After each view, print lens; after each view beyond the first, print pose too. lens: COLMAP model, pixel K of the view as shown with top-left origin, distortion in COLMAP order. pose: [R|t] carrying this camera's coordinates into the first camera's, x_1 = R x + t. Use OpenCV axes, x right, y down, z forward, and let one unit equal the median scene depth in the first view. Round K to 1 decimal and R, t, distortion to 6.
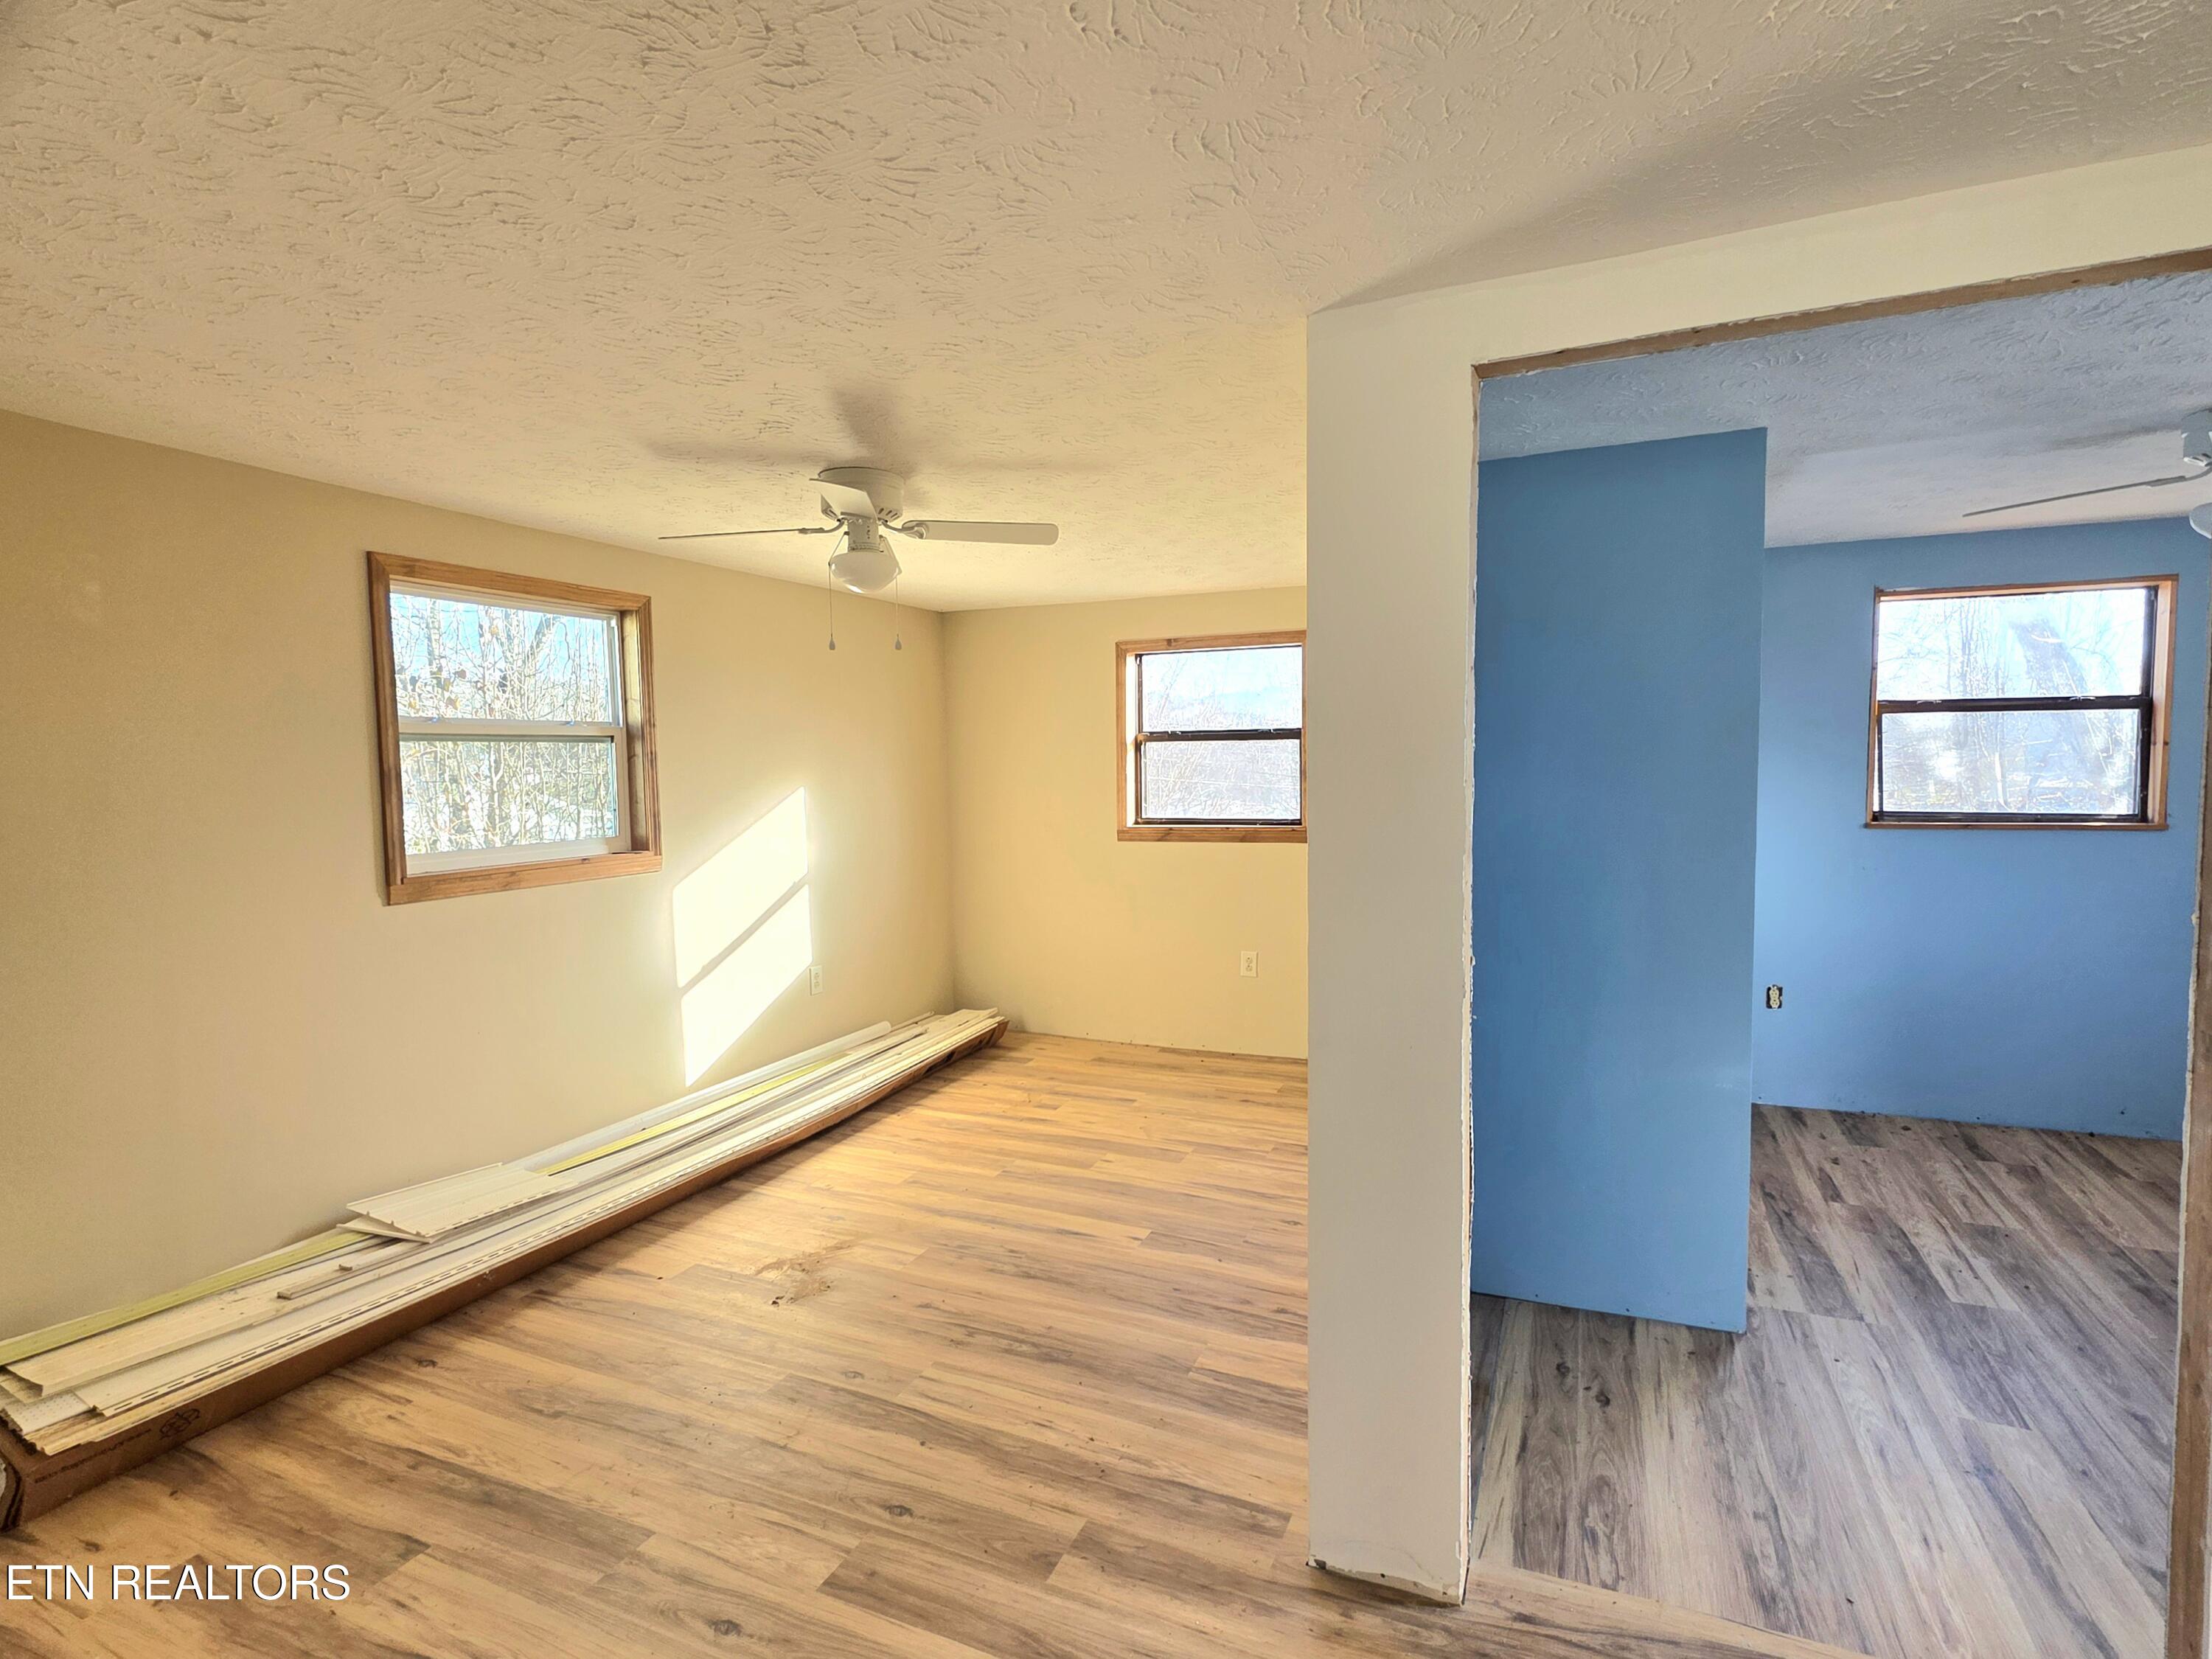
lens RADIAL K [[1104.8, 0, 1106.0], [0, 1104.8, 829.5], [0, 0, 1]] dist [0.002556, 0.000092]
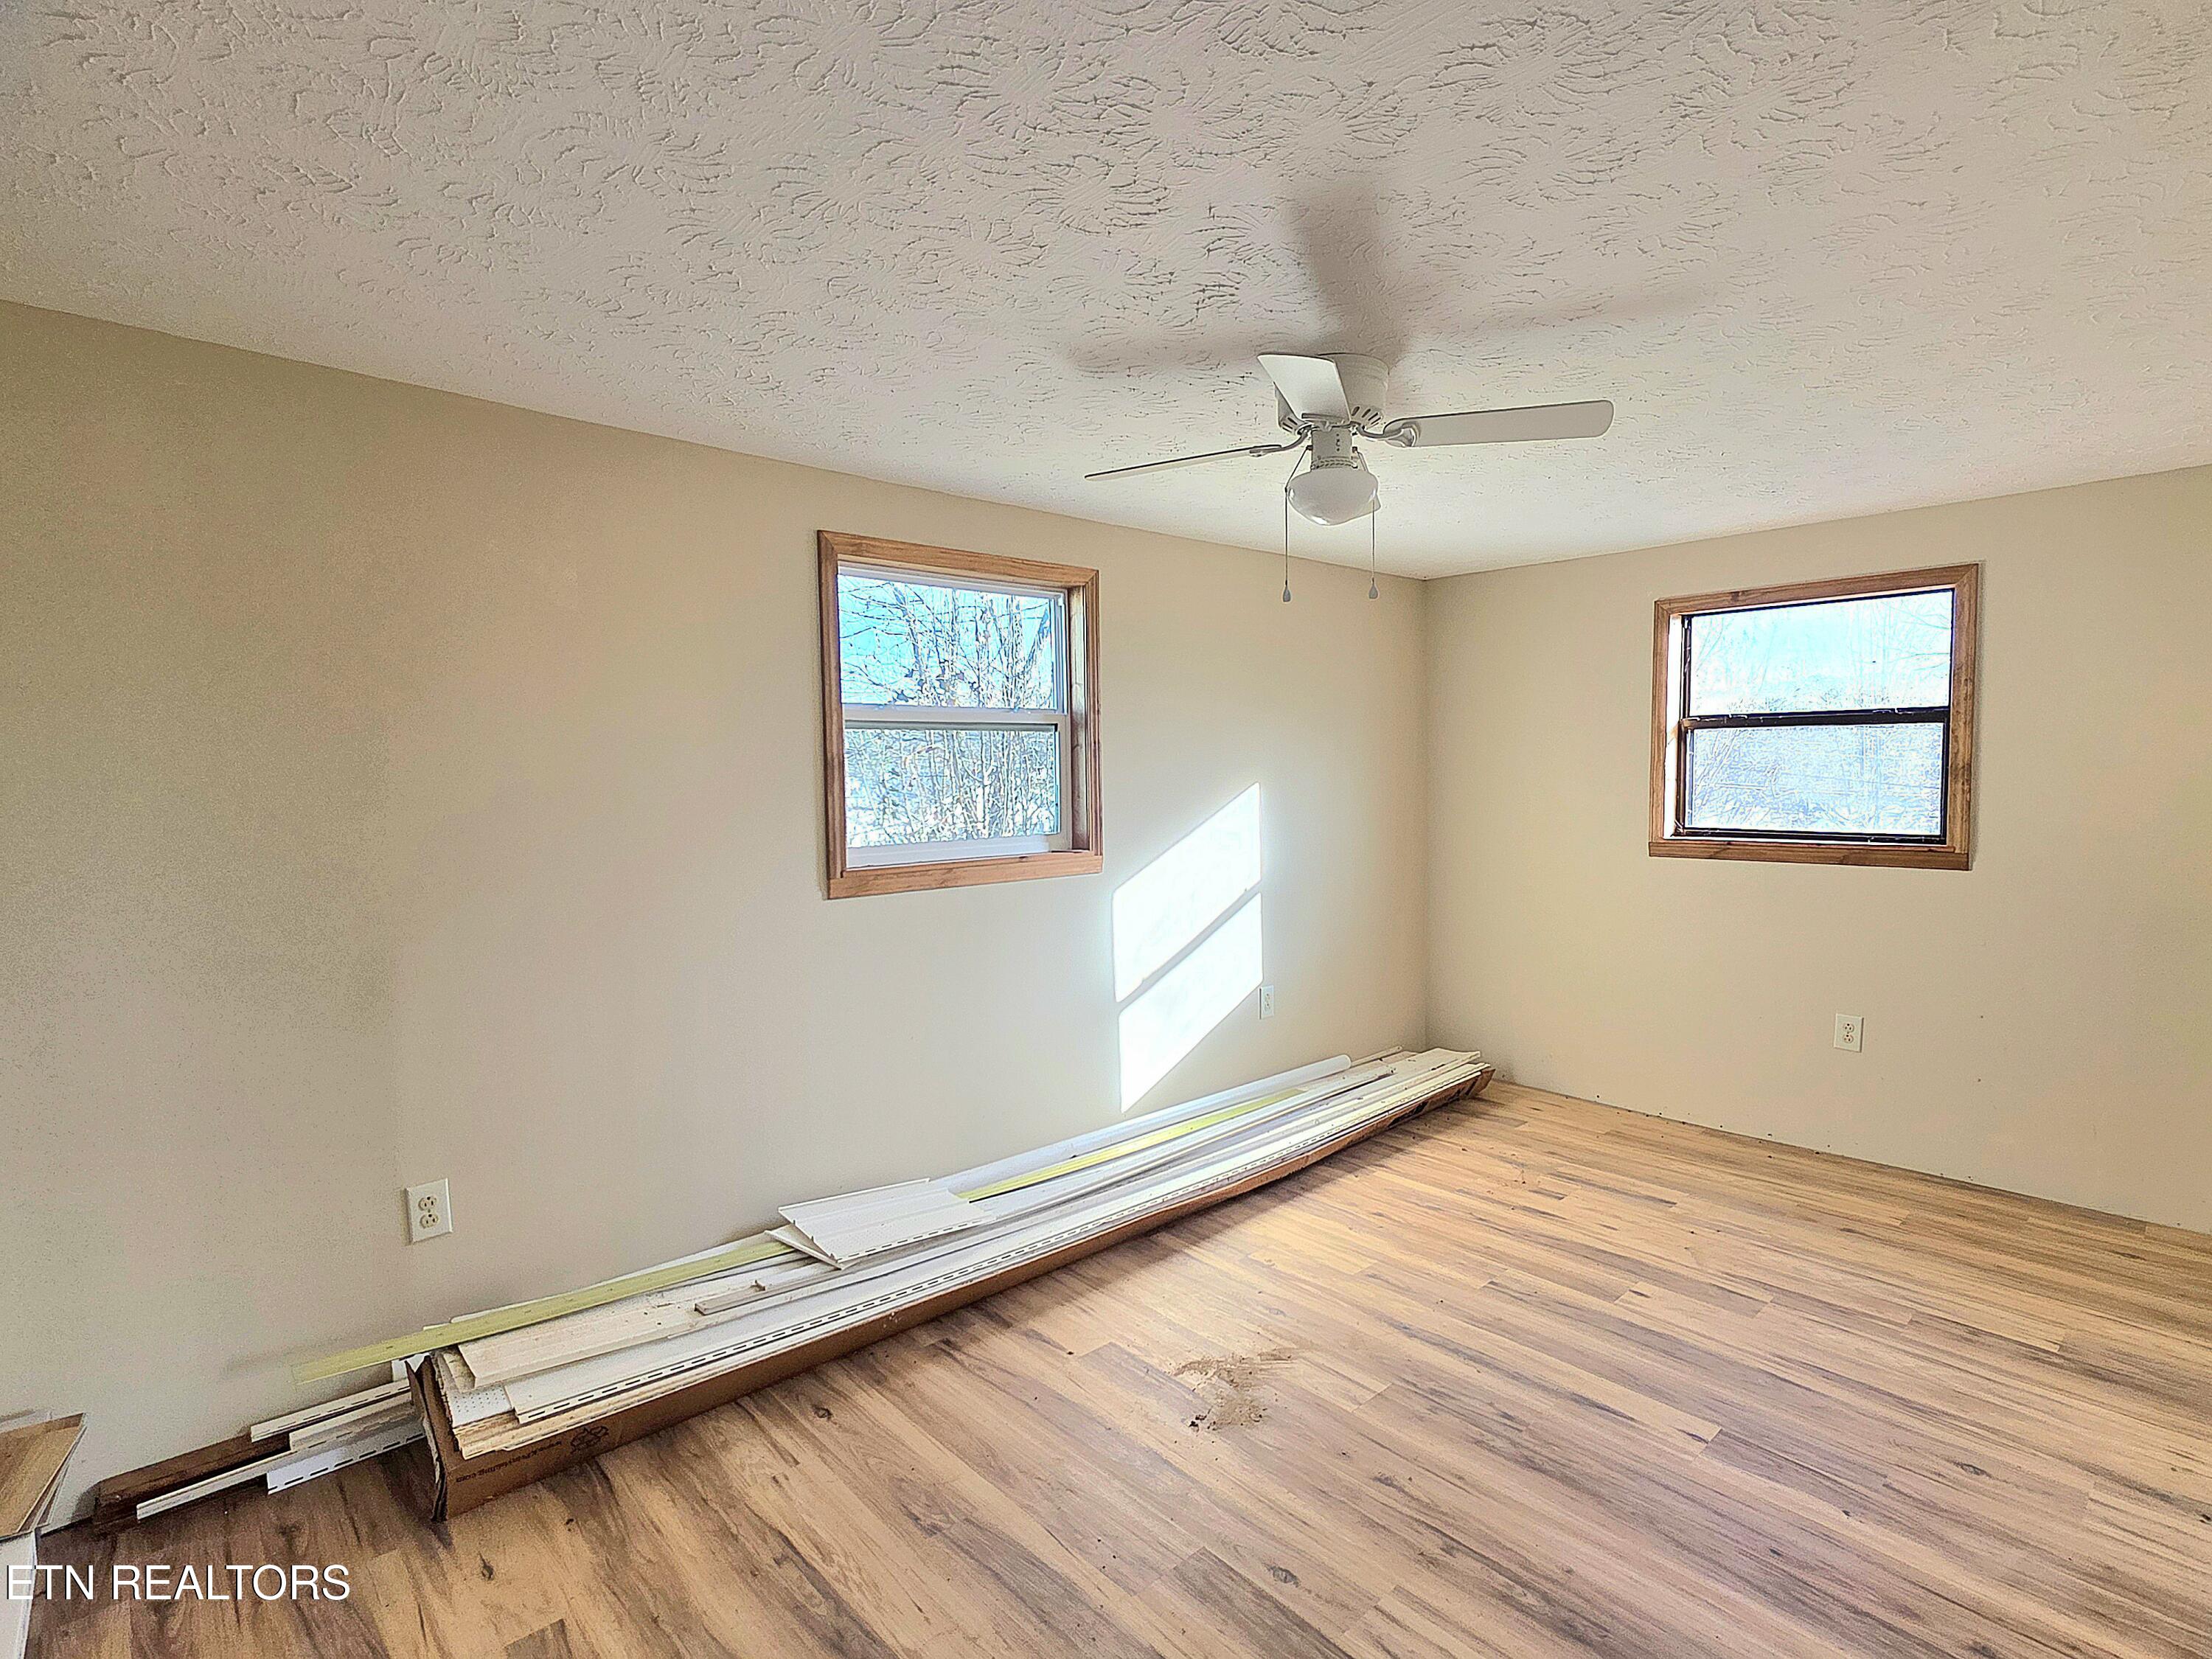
lens RADIAL K [[1104.8, 0, 1106.0], [0, 1104.8, 829.5], [0, 0, 1]] dist [0.002556, 0.000092]
pose [[0.914074, 0.027636, -0.404605, -0.037908], [-0.027601, 0.999601, 0.005920, -0.003898], [0.404607, 0.005756, 0.914472, 0.198303]]
